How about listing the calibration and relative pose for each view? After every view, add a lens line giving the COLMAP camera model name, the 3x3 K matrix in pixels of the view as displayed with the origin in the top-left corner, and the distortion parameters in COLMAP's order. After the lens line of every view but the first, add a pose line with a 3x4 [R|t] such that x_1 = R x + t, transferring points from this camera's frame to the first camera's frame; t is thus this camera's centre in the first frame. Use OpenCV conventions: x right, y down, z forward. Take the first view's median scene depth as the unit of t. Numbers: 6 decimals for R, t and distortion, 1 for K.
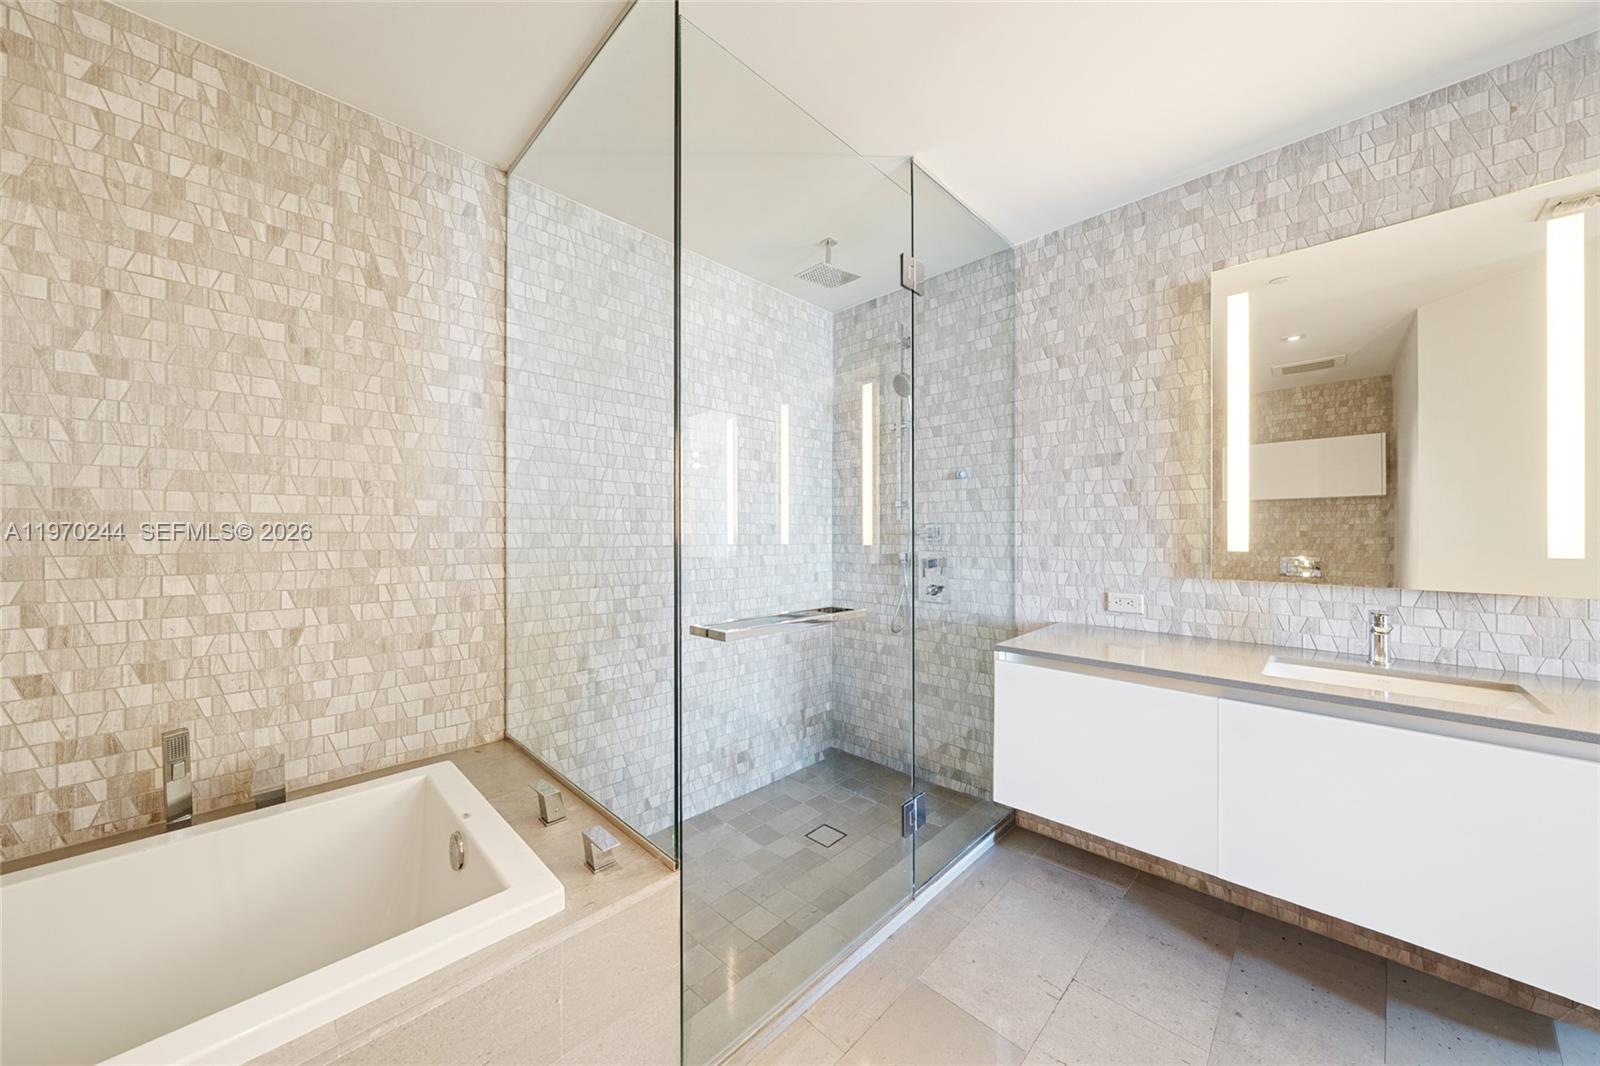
lens RADIAL K [[544.1, 0, 807.0], [0, 544.1, 530.3], [0, 0, 1]] dist [-0.008280, 0.000989]
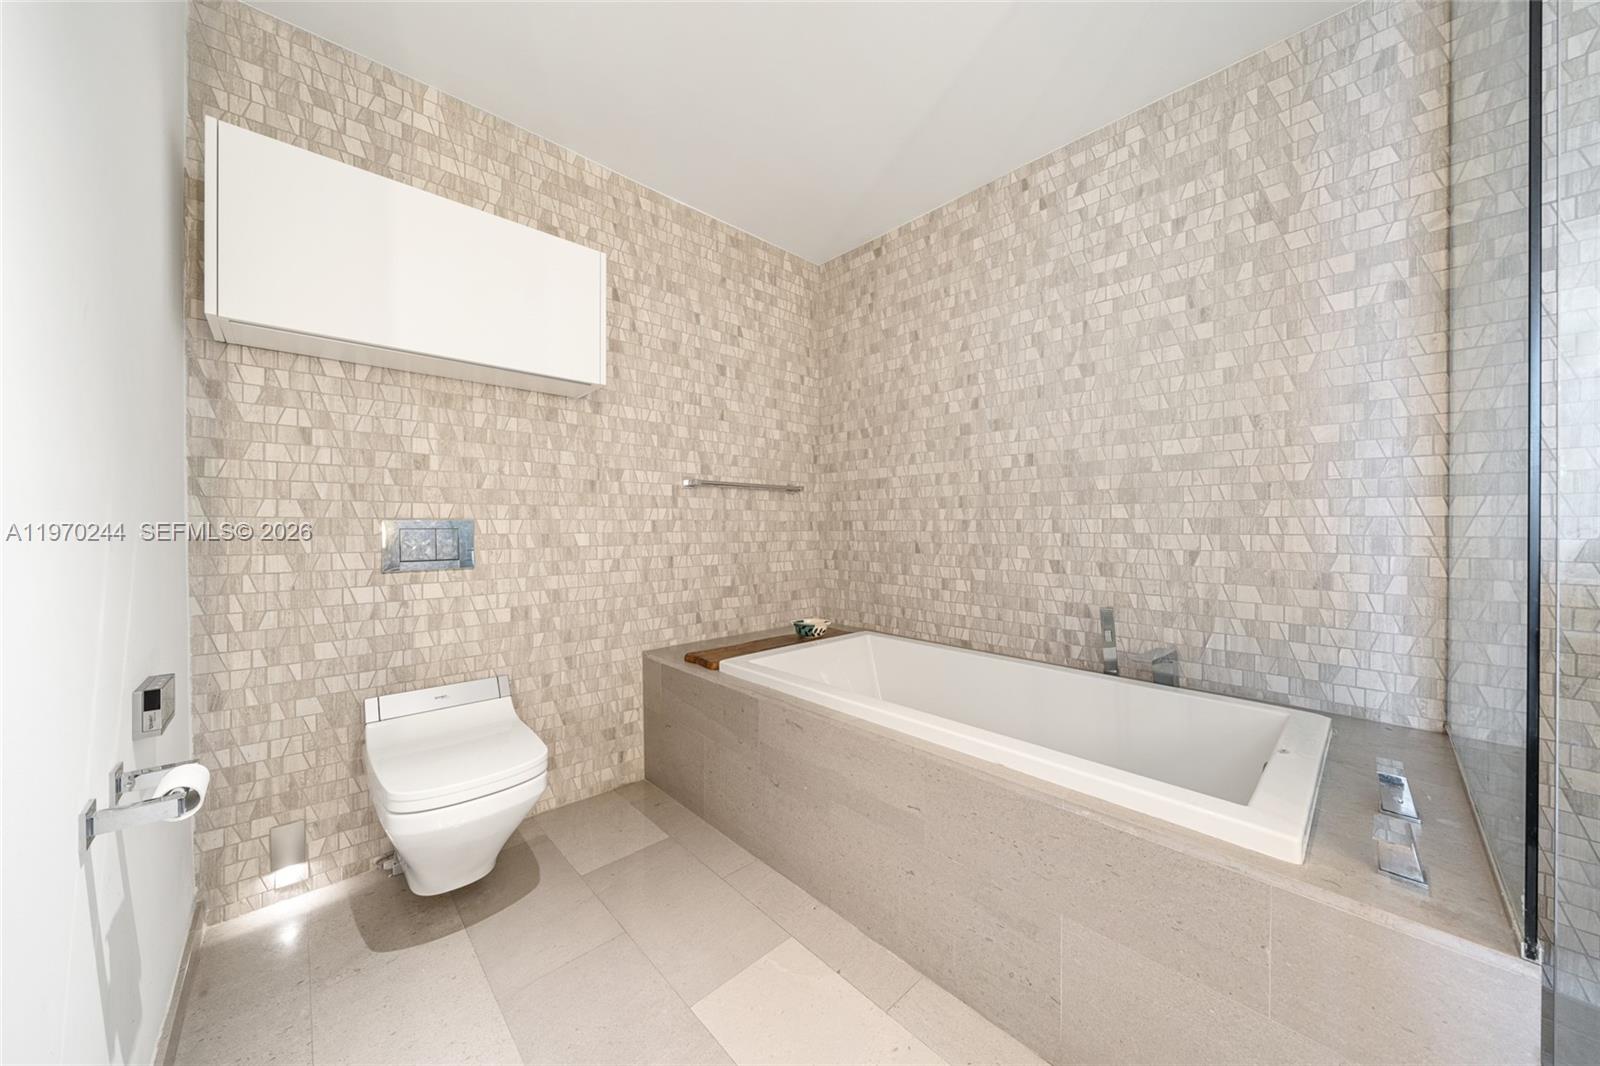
lens RADIAL K [[544.1, 0, 794.7], [0, 544.1, 530.8], [0, 0, 1]] dist [-0.008280, 0.000989]
pose [[-0.044568, 0.008205, -0.998973, 0.246003], [0.004484, 0.999958, 0.008013, 0.114296], [0.998996, -0.004122, -0.044603, 0.172111]]
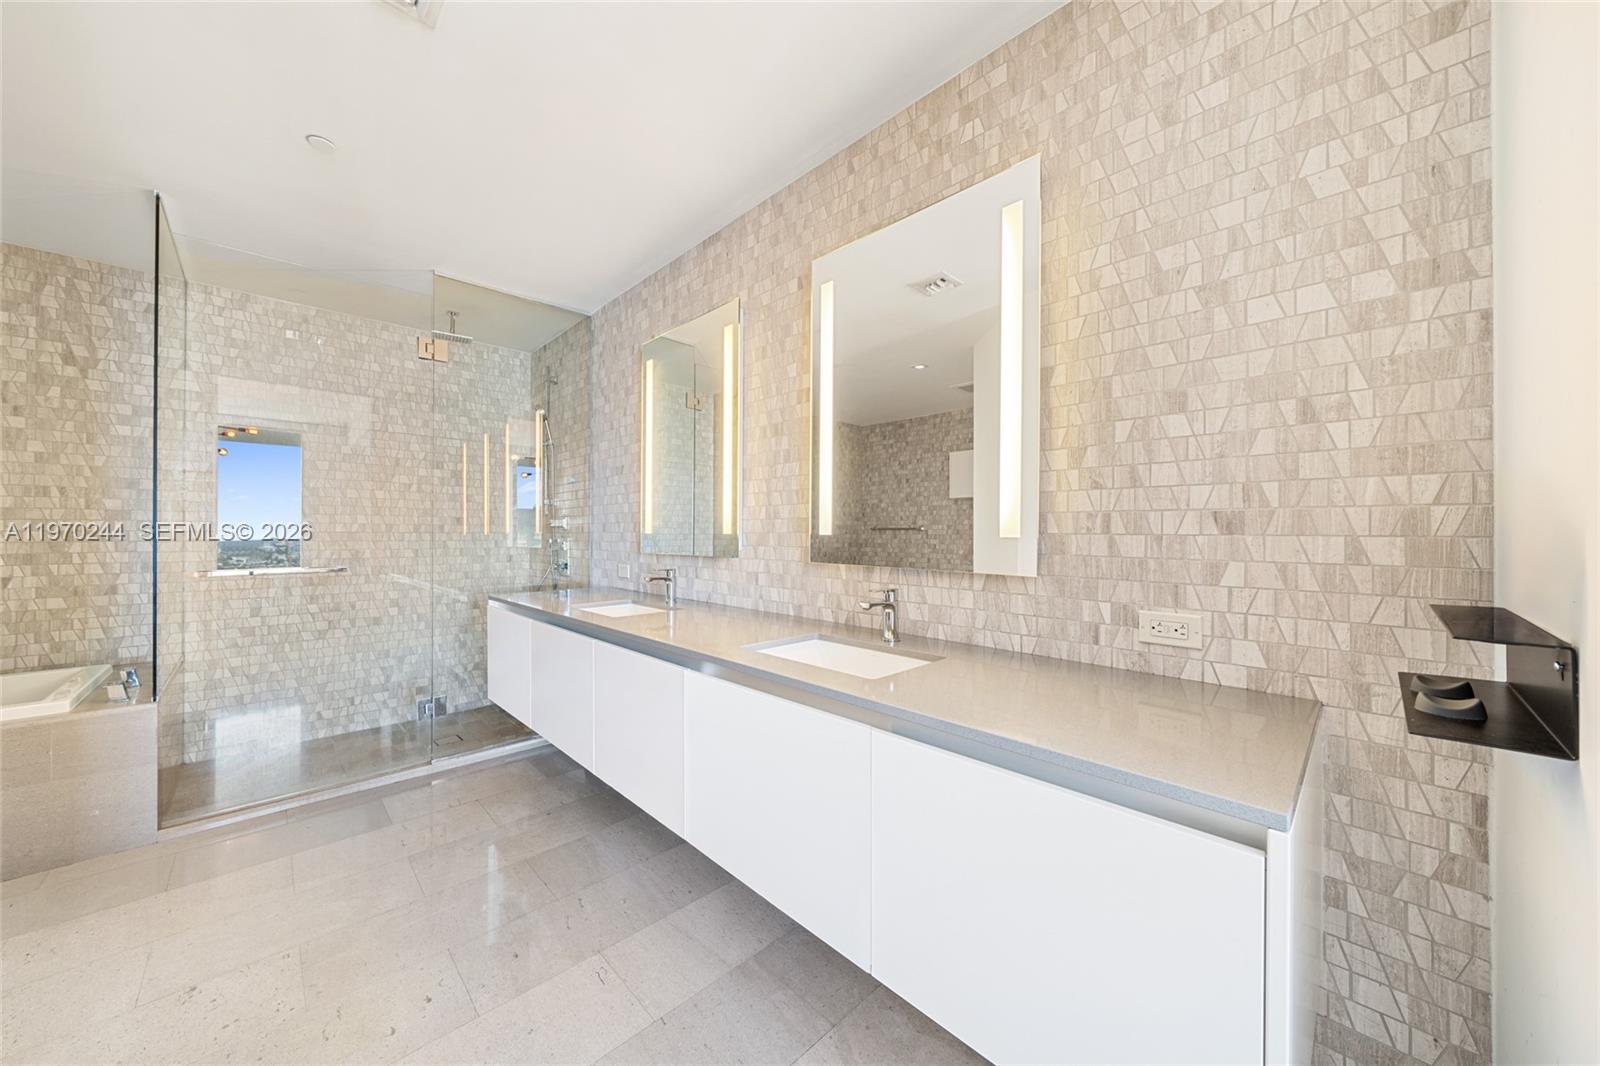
lens RADIAL K [[544.1, 0, 783.3], [0, 544.1, 528.6], [0, 0, 1]] dist [-0.008280, 0.000989]
pose [[0.999839, 0.001085, -0.017912, 1.316964], [-0.001096, 0.999999, -0.000603, 0.028706], [0.017911, 0.000623, 0.999839, -0.534256]]
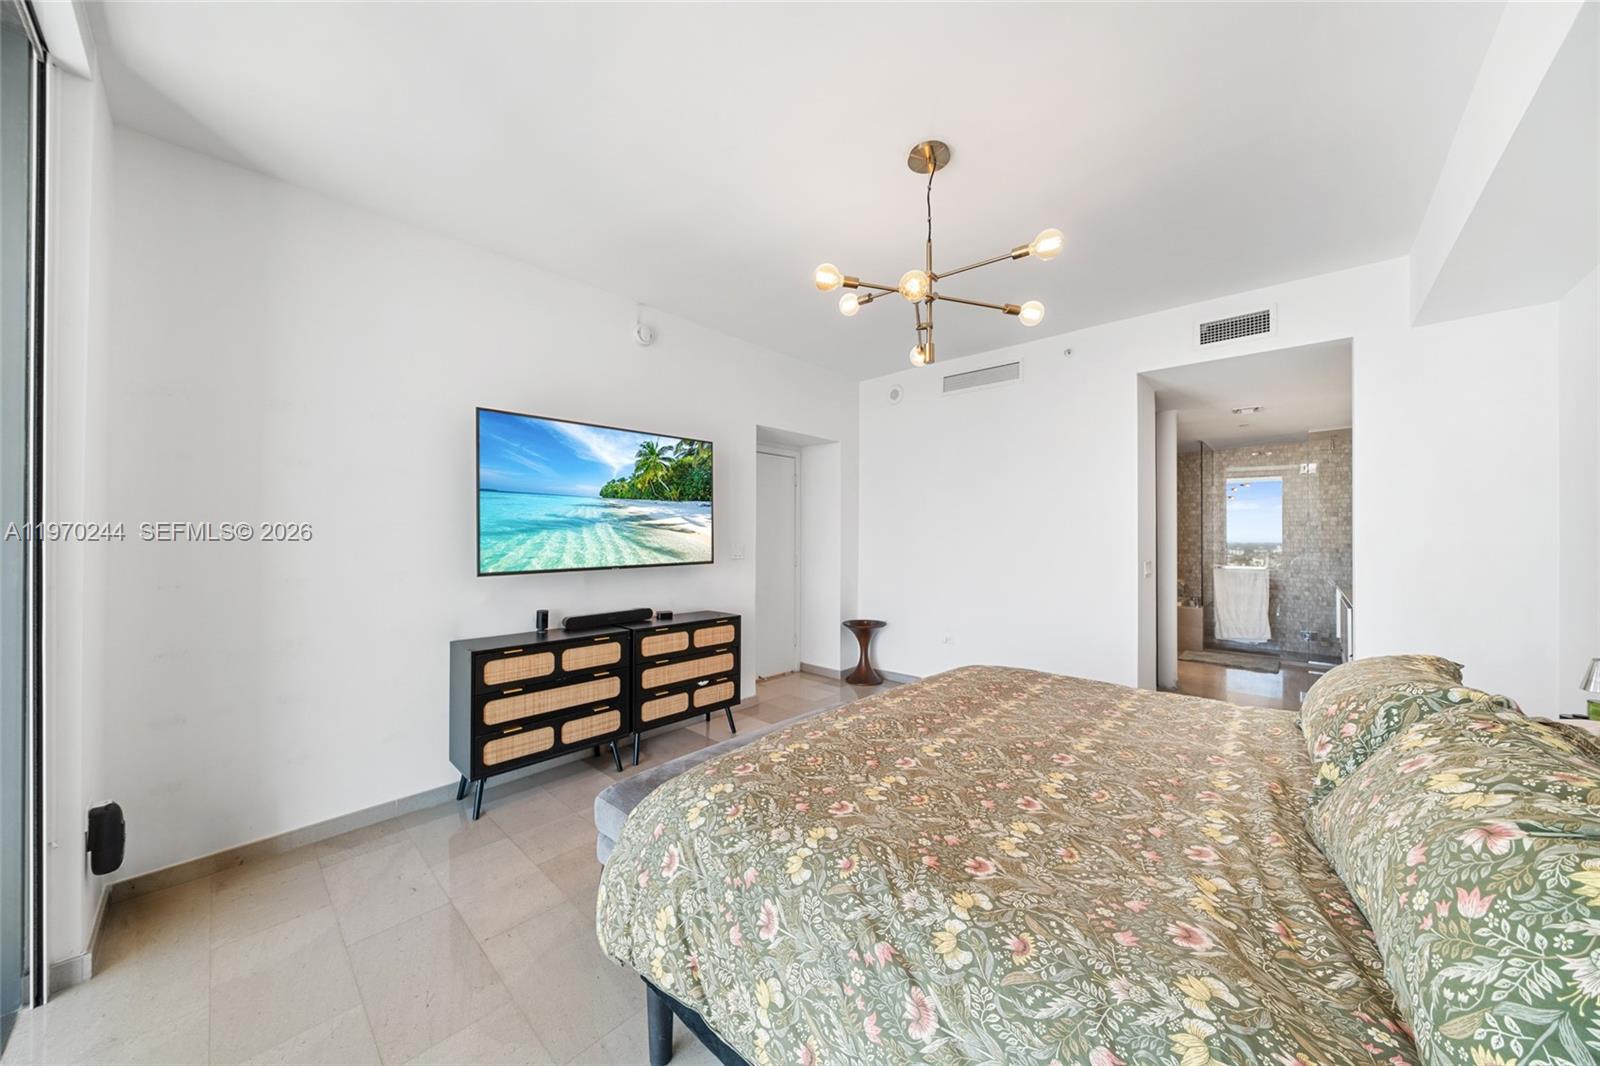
lens RADIAL K [[544.1, 0, 795.5], [0, 544.1, 535.1], [0, 0, 1]] dist [-0.008280, 0.000989]
pose [[0.034070, 0.002425, -0.999416, 3.641936], [0.004586, 0.999986, 0.002583, -0.109963], [0.999409, -0.004671, 0.034059, -2.372136]]
